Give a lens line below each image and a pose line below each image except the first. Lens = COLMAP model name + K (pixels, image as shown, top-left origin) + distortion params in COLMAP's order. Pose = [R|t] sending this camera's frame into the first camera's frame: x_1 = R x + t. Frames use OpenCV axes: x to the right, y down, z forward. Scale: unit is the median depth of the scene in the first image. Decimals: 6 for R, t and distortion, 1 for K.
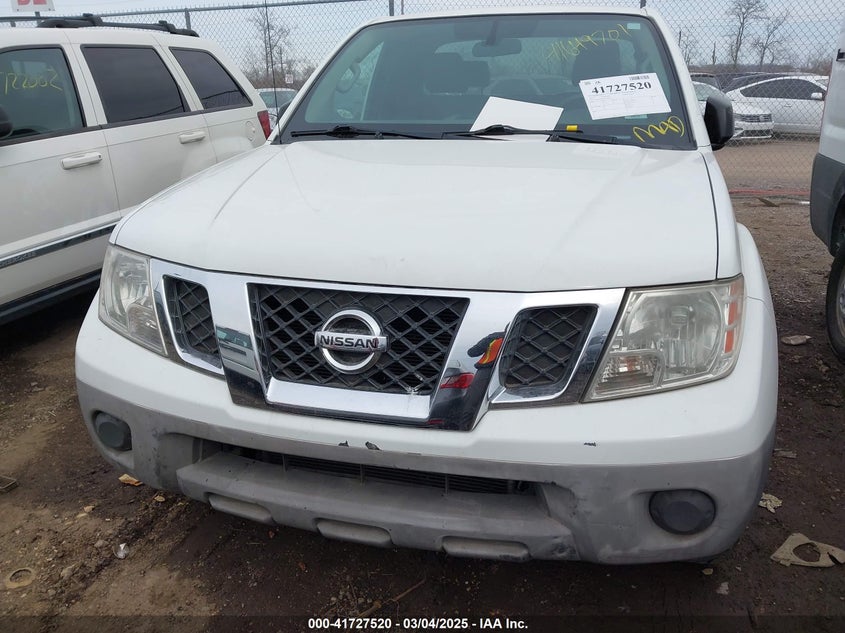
lens RADIAL K [[639.4, 0, 423.4], [0, 639.4, 309.1], [0, 0, 1]] dist [0.032696, -0.032935]
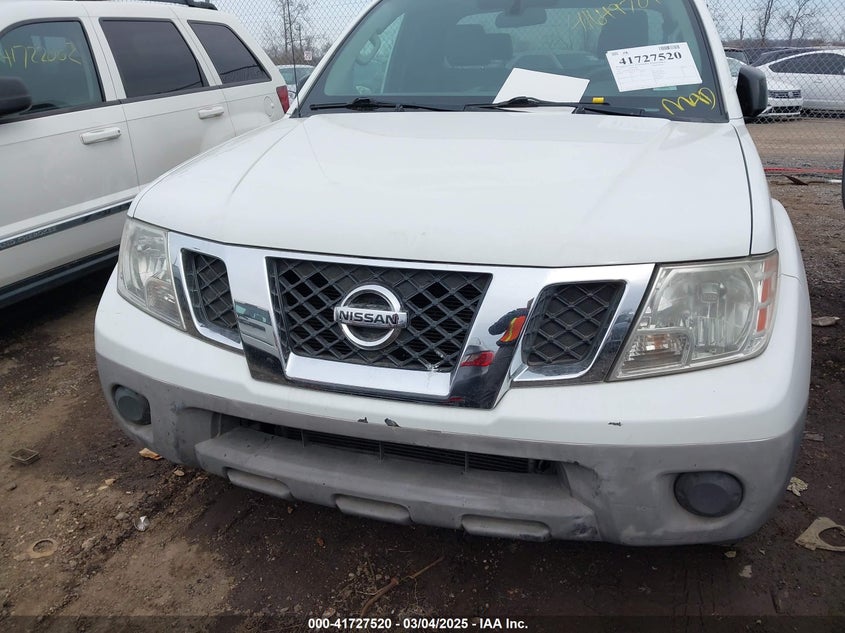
lens RADIAL K [[639.4, 0, 424.9], [0, 639.4, 308.5], [0, 0, 1]] dist [0.032696, -0.032935]
pose [[0.999647, 0.008170, -0.025280, -0.003818], [-0.007384, 0.999492, 0.031005, 0.004951], [0.025520, -0.030807, 0.999200, 0.016714]]
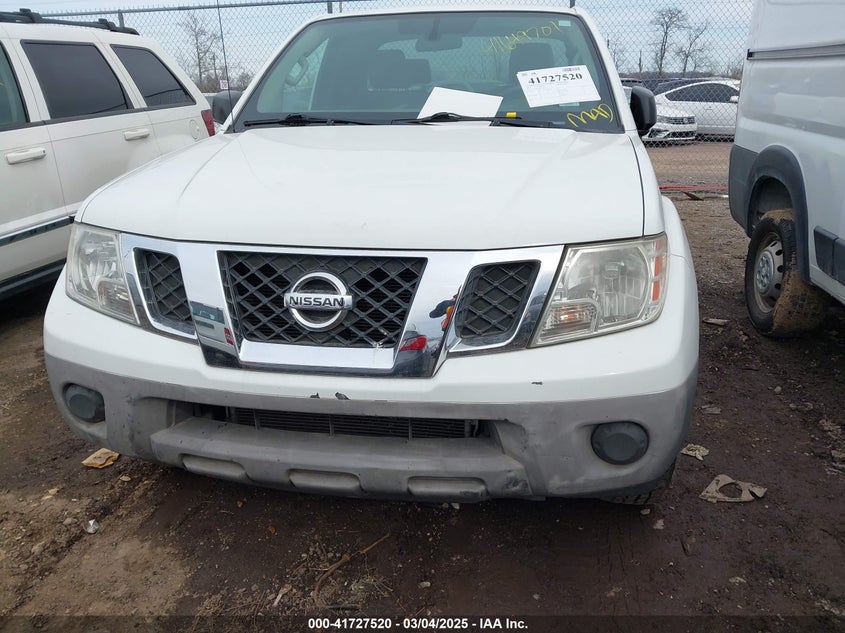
lens RADIAL K [[639.4, 0, 421.5], [0, 639.4, 311.7], [0, 0, 1]] dist [0.032696, -0.032935]
pose [[0.996047, -0.028982, 0.083969, -0.023744], [0.029536, 0.999549, -0.005359, 0.059345], [-0.083776, 0.007818, 0.996454, -0.070551]]
